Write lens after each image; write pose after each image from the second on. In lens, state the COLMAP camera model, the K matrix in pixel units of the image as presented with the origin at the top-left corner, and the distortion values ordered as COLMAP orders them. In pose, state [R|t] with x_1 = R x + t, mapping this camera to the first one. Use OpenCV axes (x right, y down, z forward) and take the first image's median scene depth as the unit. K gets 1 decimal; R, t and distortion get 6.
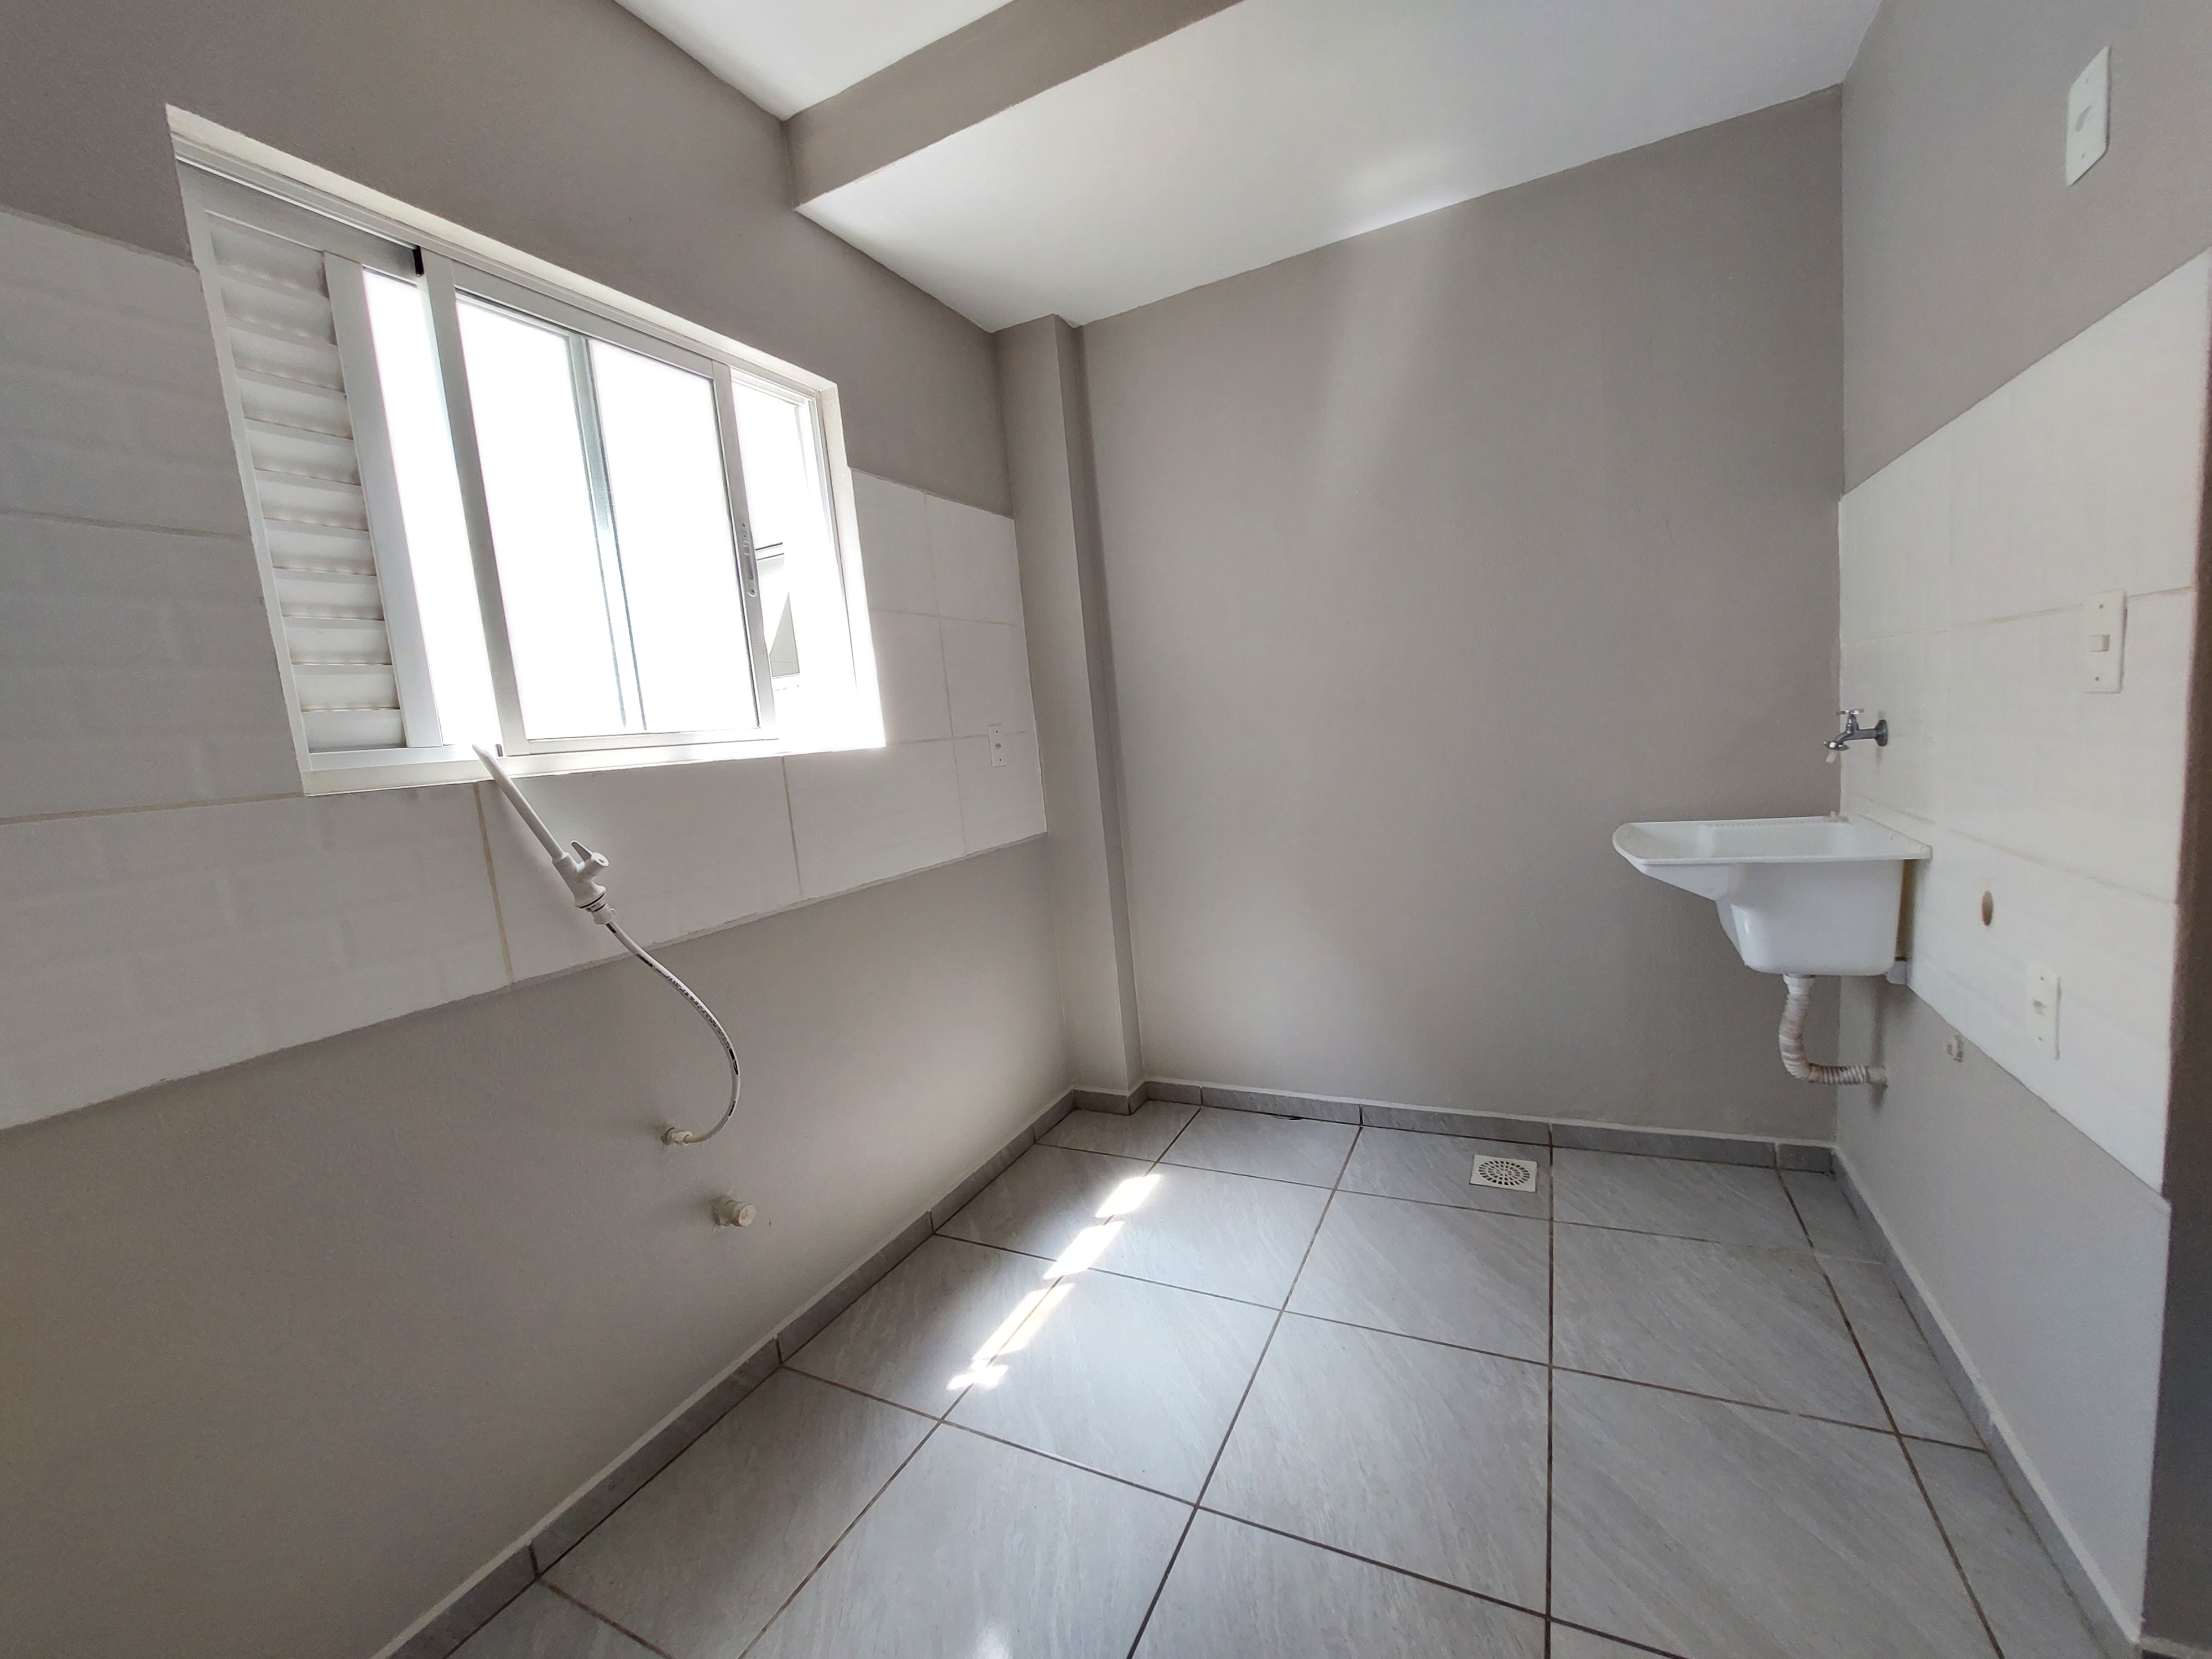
lens RADIAL K [[883.0, 0, 1114.6], [0, 883.0, 839.9], [0, 0, 1]] dist [-0.015551, -0.000241]
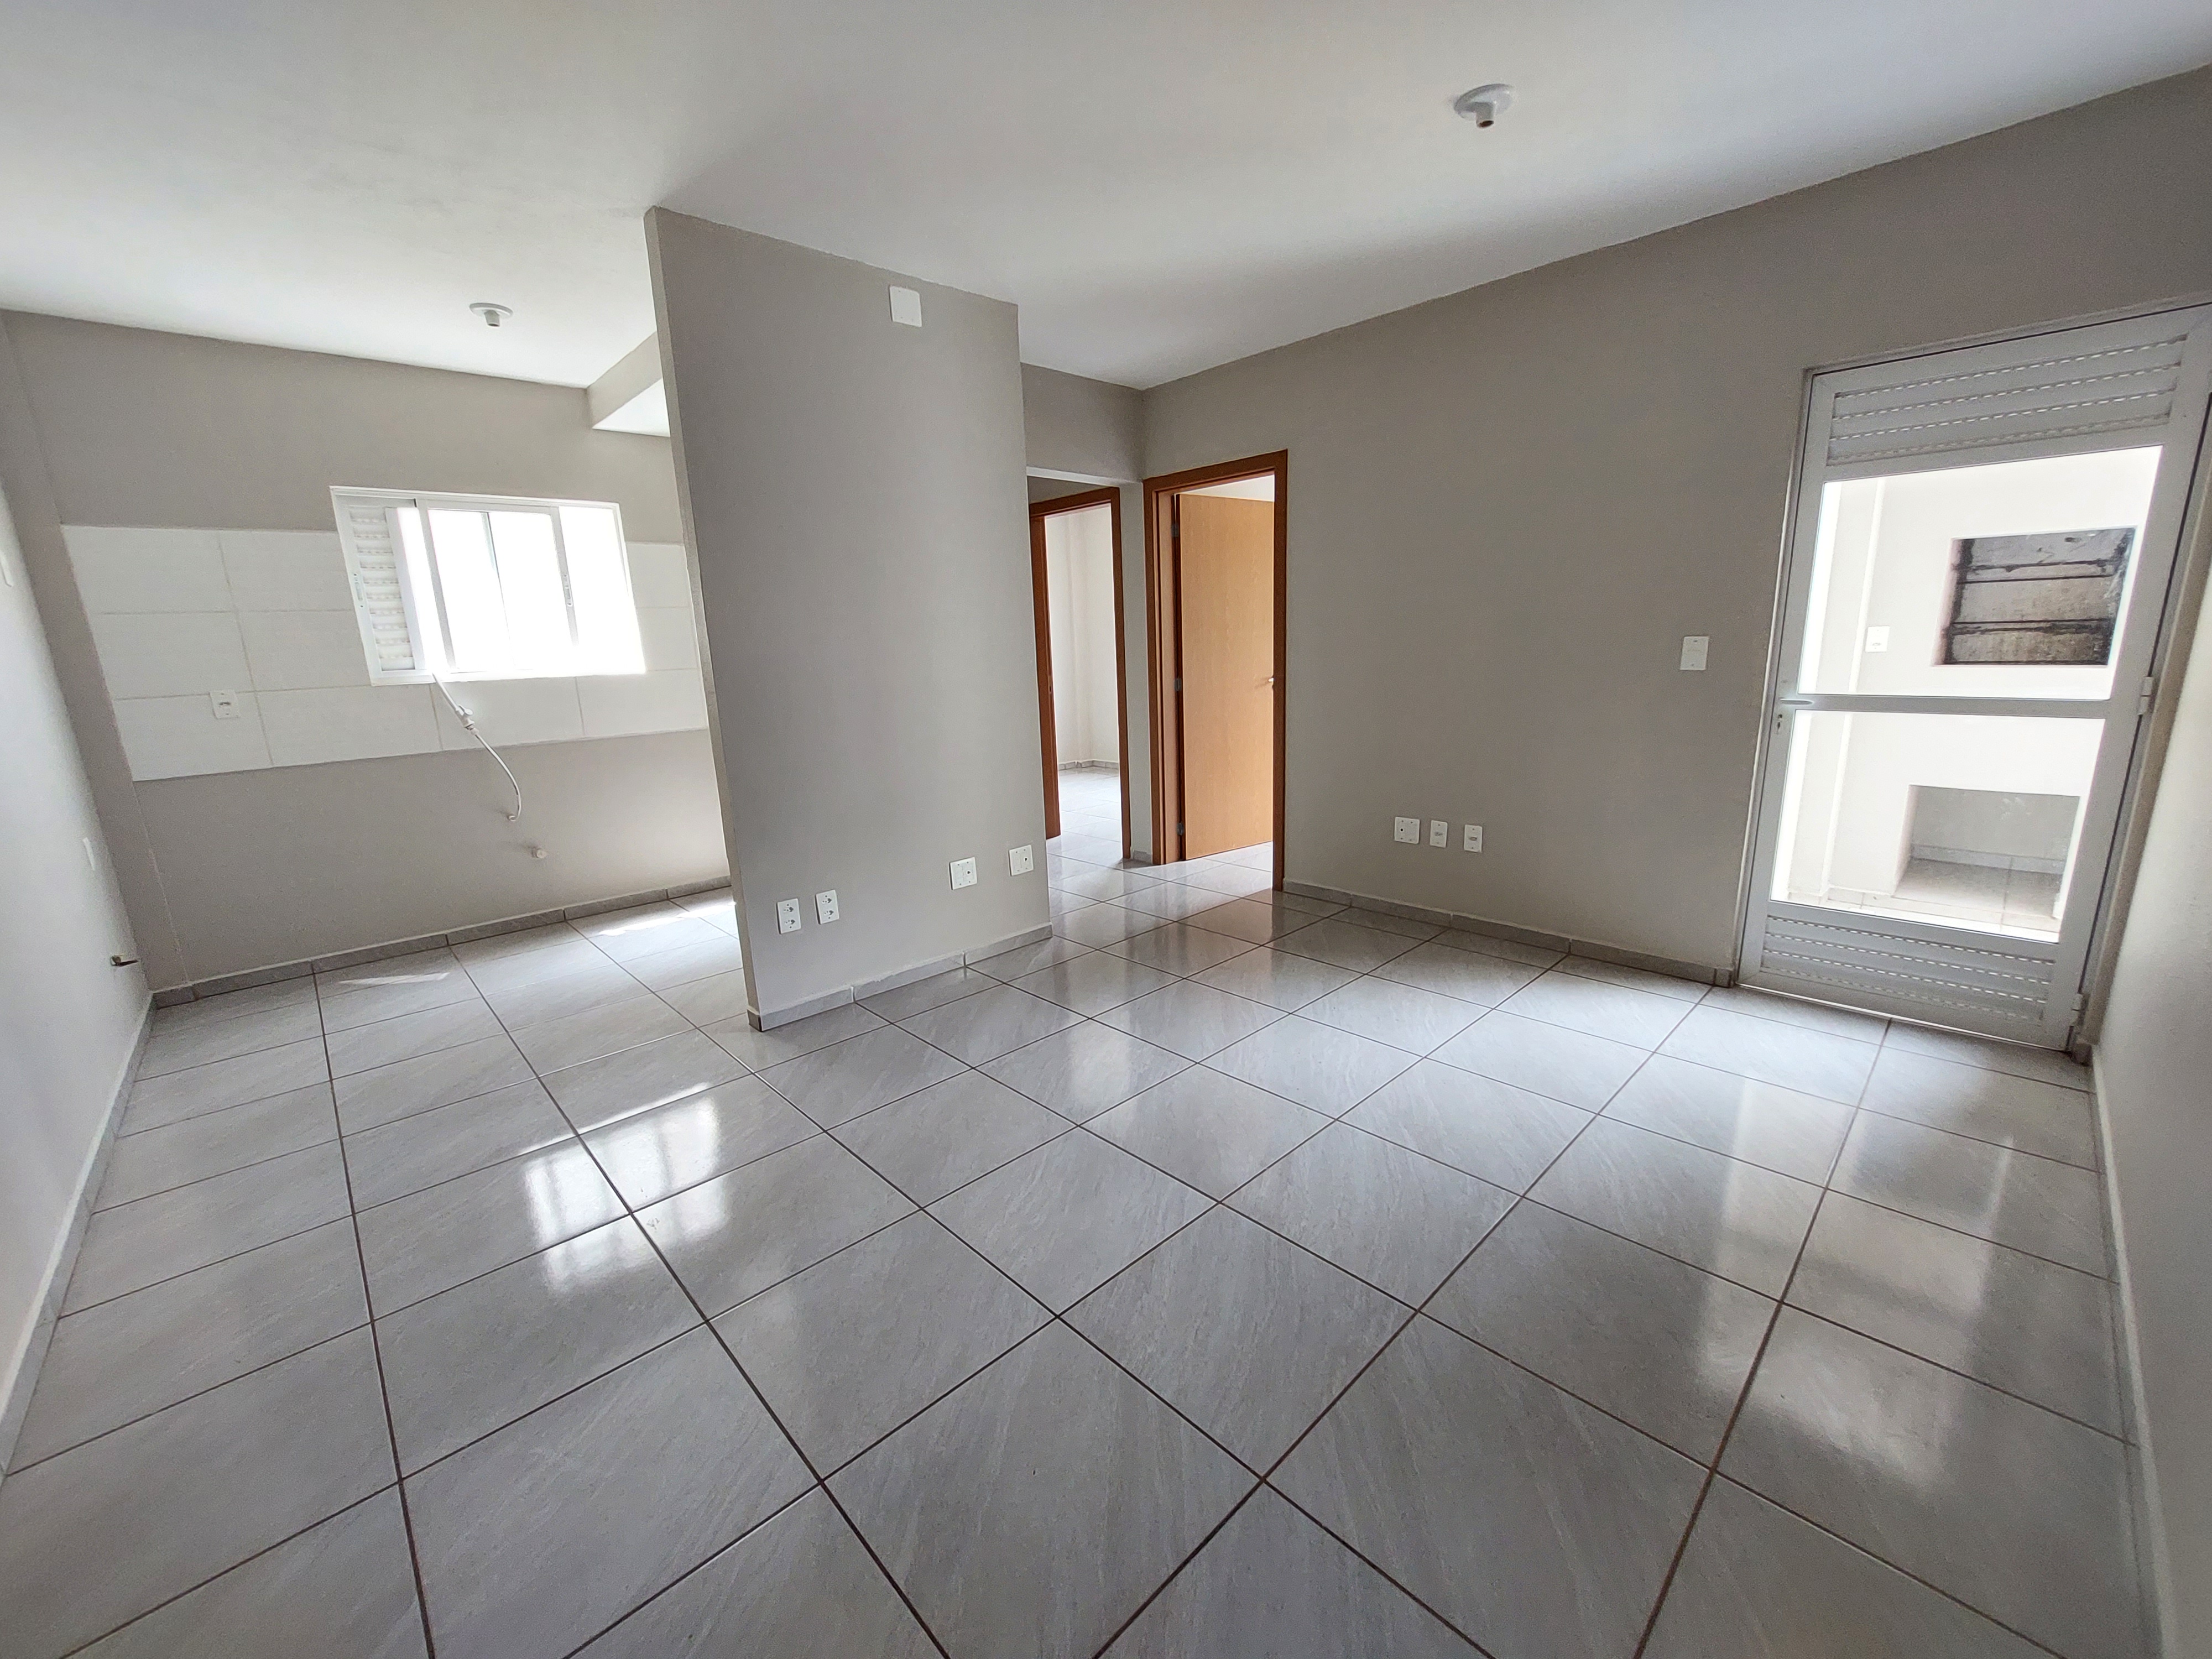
lens RADIAL K [[883.0, 0, 1104.5], [0, 883.0, 835.0], [0, 0, 1]] dist [-0.015551, -0.000241]
pose [[0.938104, 0.129187, -0.321358, 2.480458], [-0.089845, 0.986840, 0.134440, -0.161639], [0.334497, -0.097247, 0.937366, -1.099343]]
